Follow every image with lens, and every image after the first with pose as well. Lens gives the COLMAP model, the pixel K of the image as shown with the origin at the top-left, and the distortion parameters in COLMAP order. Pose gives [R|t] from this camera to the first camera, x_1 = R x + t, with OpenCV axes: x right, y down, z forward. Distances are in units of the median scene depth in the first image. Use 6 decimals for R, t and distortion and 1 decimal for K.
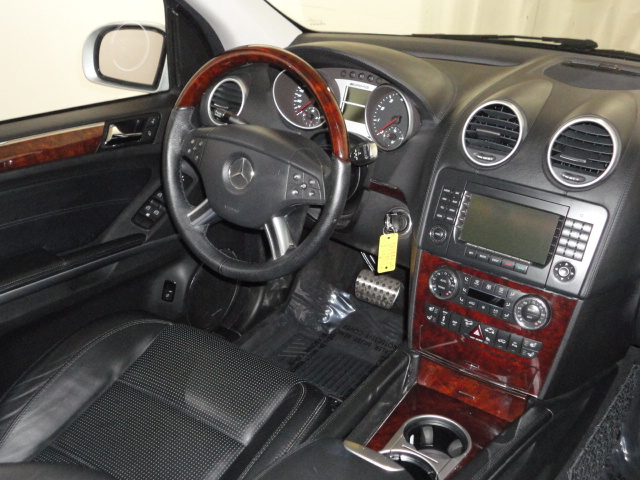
lens RADIAL K [[720.9, 0, 320.0], [0, 720.9, 240.0], [0, 0, 1]] dist [0.007590, 0.004005]
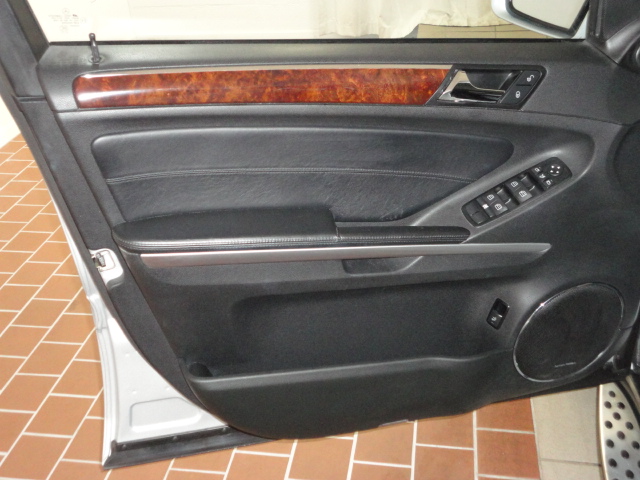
lens RADIAL K [[720.9, 0, 320.0], [0, 720.9, 240.0], [0, 0, 1]] dist [0.007590, 0.004005]
pose [[0.735326, 0.312139, -0.601552, 0.081557], [-0.278637, 0.948372, 0.151499, -0.067294], [0.617784, 0.056214, 0.784336, 0.349272]]
